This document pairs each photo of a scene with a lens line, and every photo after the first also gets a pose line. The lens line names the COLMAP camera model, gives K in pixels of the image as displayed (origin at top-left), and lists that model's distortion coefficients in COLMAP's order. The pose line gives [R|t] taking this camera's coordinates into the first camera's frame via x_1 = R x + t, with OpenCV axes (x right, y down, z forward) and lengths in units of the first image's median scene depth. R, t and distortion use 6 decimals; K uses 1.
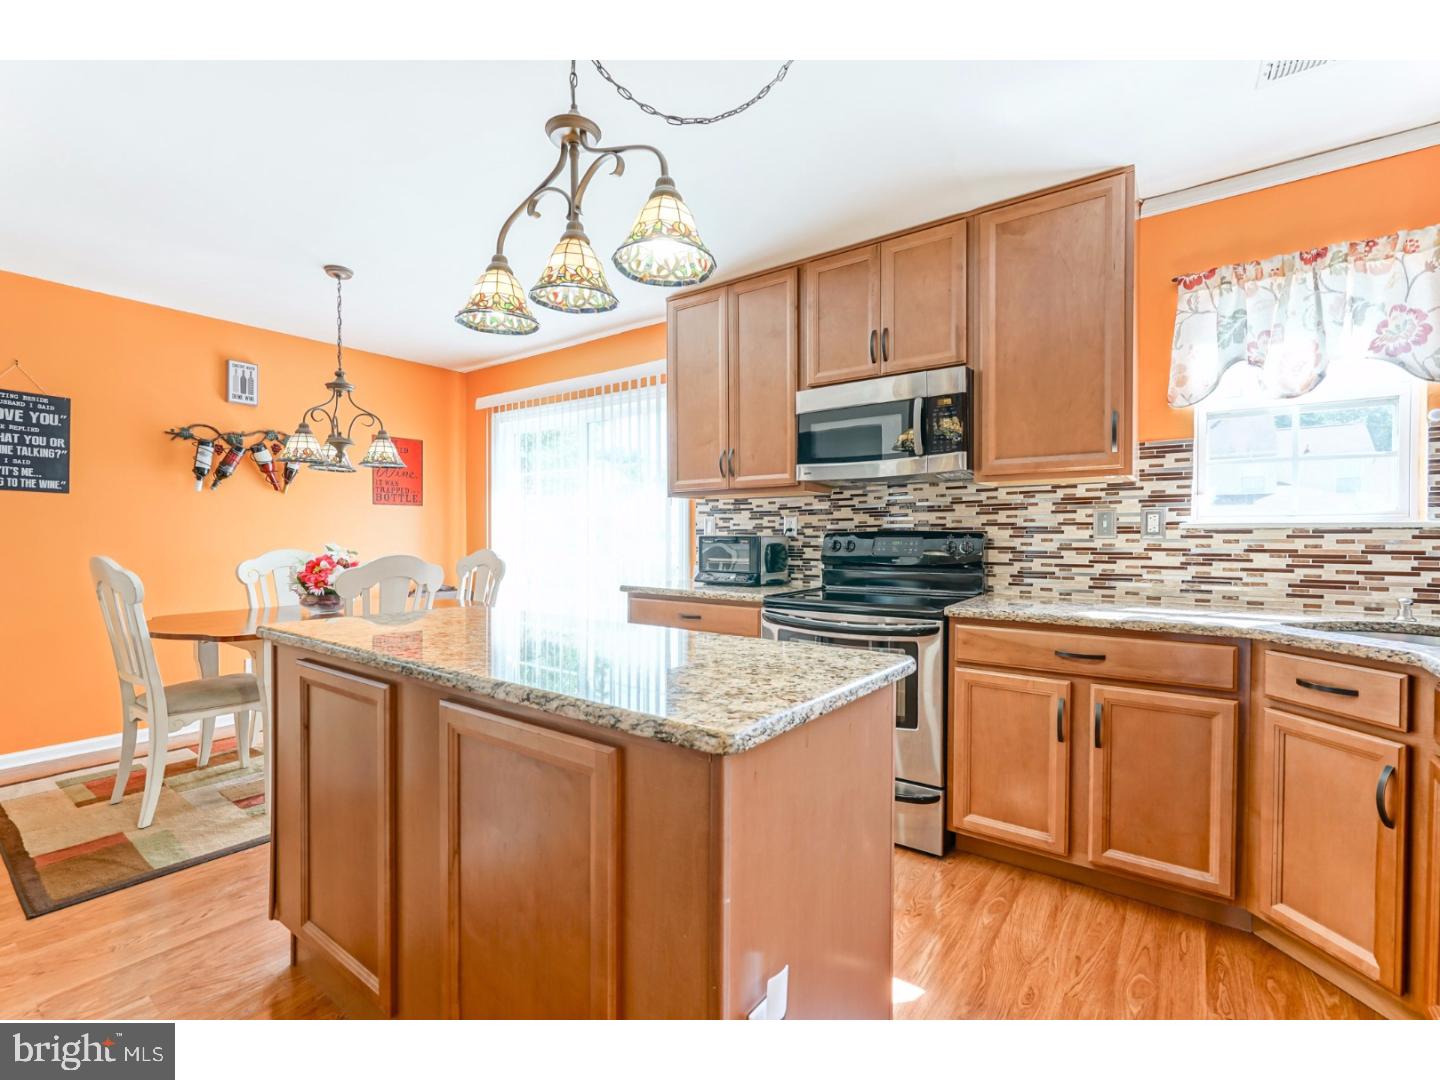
lens RADIAL K [[653.6, 0, 714.8], [0, 653.6, 543.0], [0, 0, 1]] dist [-0.007665, 0.002948]
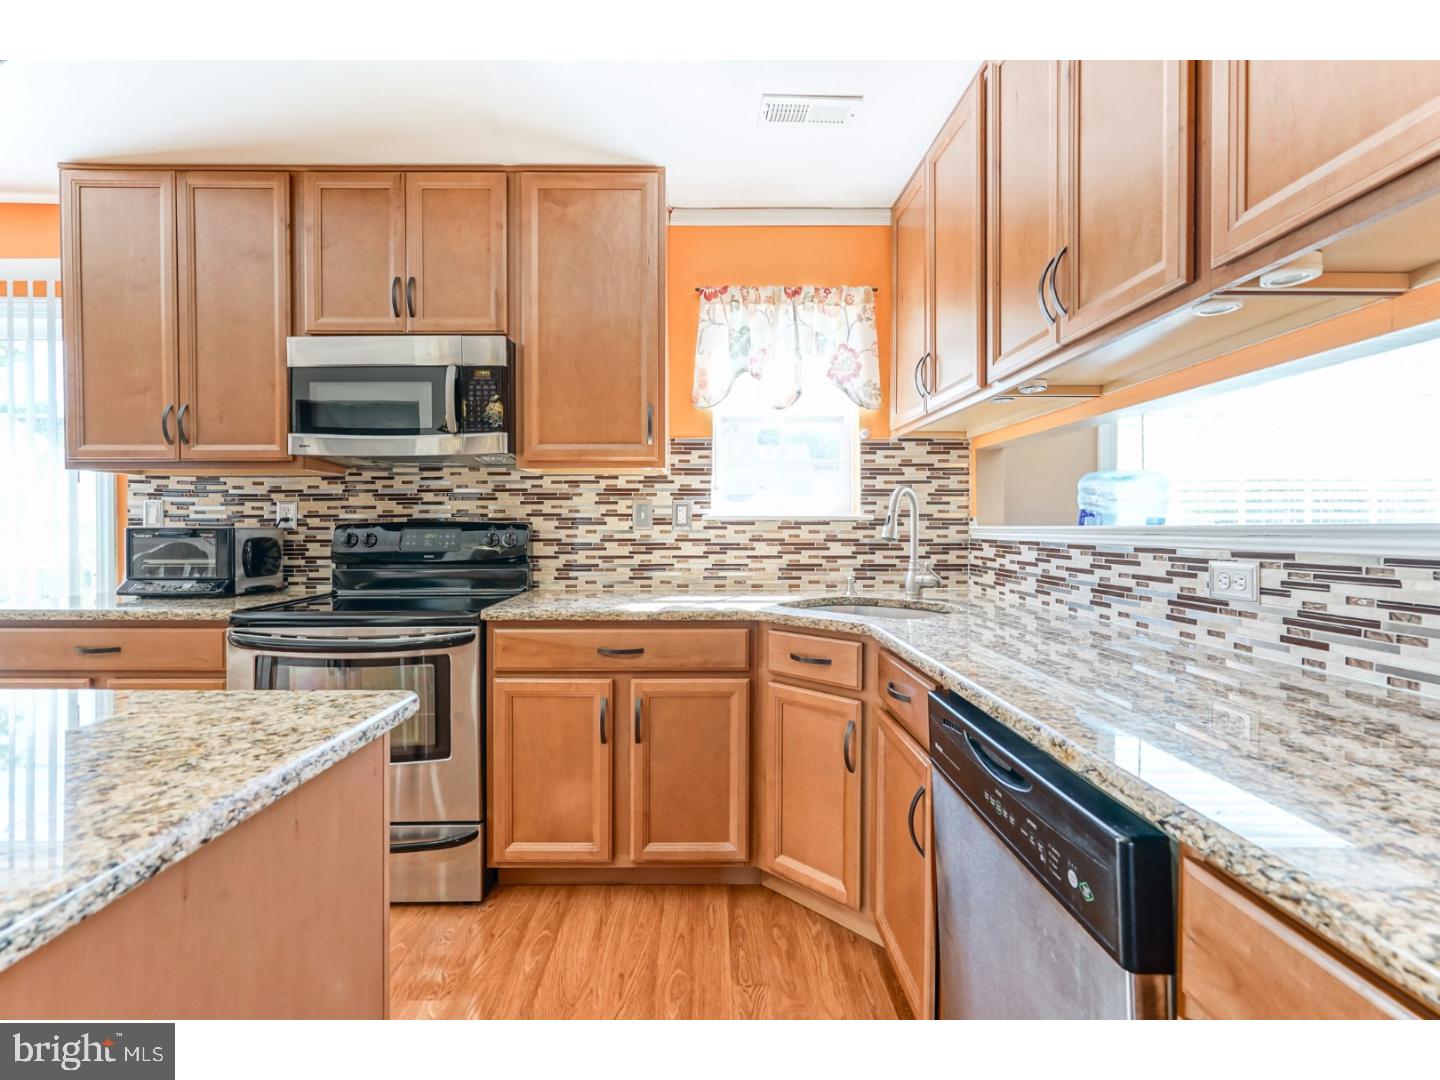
lens RADIAL K [[653.6, 0, 717.7], [0, 653.6, 531.3], [0, 0, 1]] dist [-0.007665, 0.002948]
pose [[0.795374, -0.004353, 0.606103, 0.069313], [0.007713, 0.999966, -0.002940, -0.000518], [-0.606070, 0.007013, 0.795381, 0.111537]]
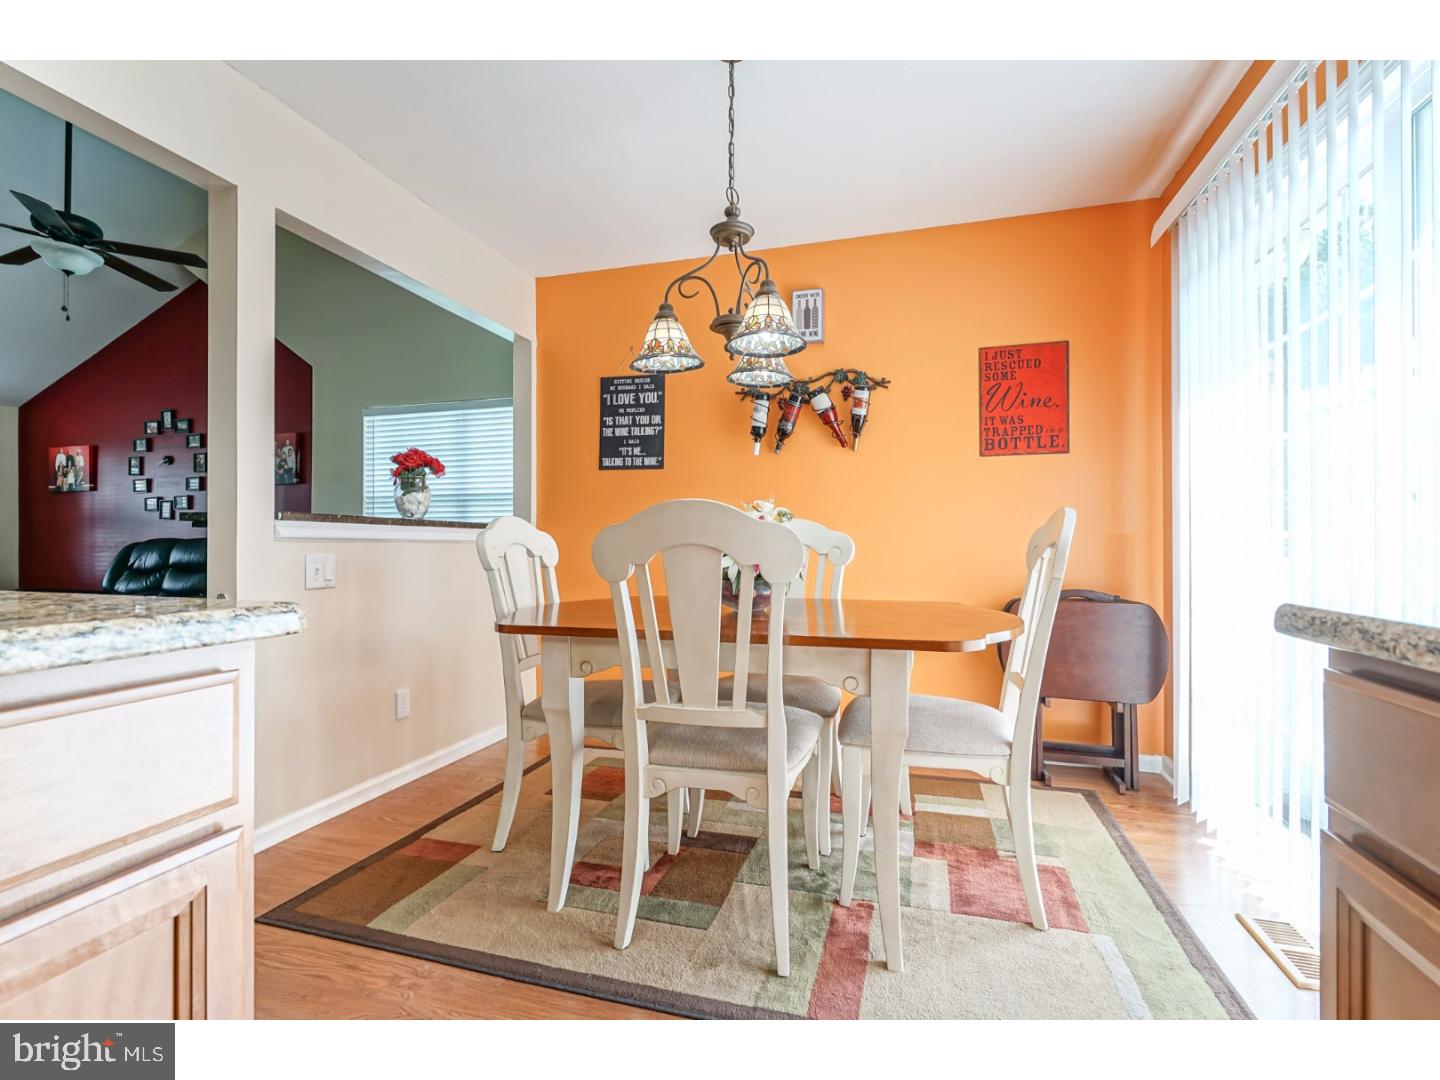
lens RADIAL K [[653.6, 0, 724.6], [0, 653.6, 543.6], [0, 0, 1]] dist [-0.007665, 0.002948]
pose [[0.355266, -0.005074, -0.934752, -0.024658], [-0.010128, 0.999906, -0.009277, 0.059424], [0.934710, 0.012763, 0.355181, 0.918631]]
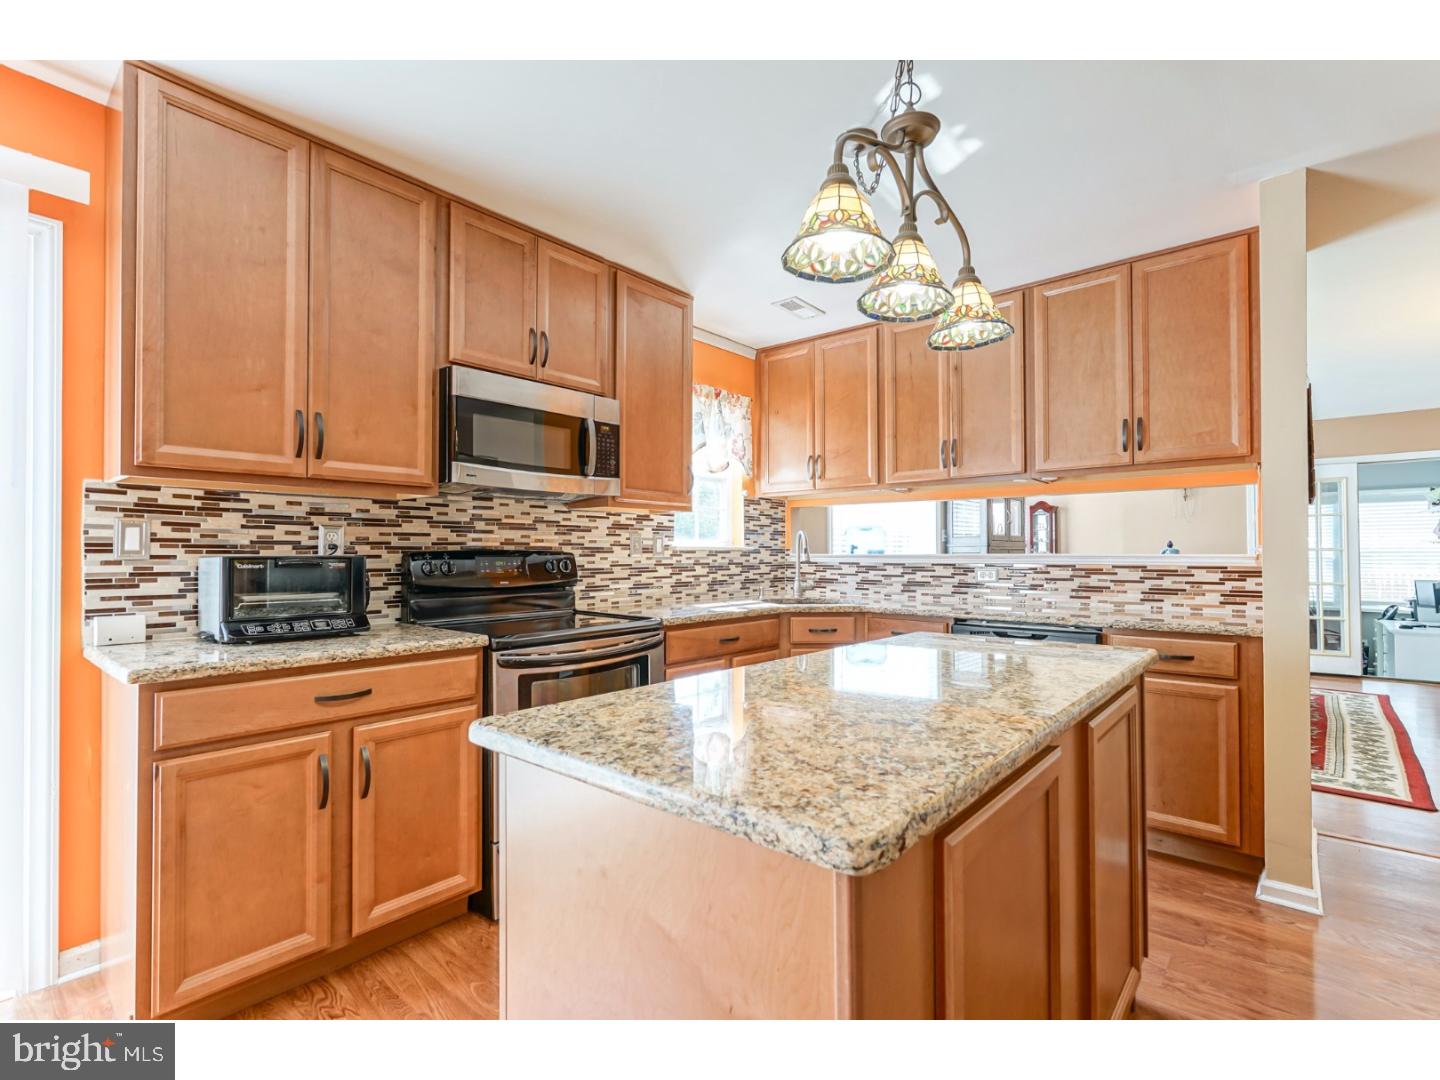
lens RADIAL K [[653.6, 0, 730.9], [0, 653.6, 535.4], [0, 0, 1]] dist [-0.007665, 0.002948]
pose [[0.071014, 0.028496, 0.997068, -0.658208], [0.013425, 0.999474, -0.029521, -0.008383], [-0.997385, 0.015482, 0.070594, 0.695115]]
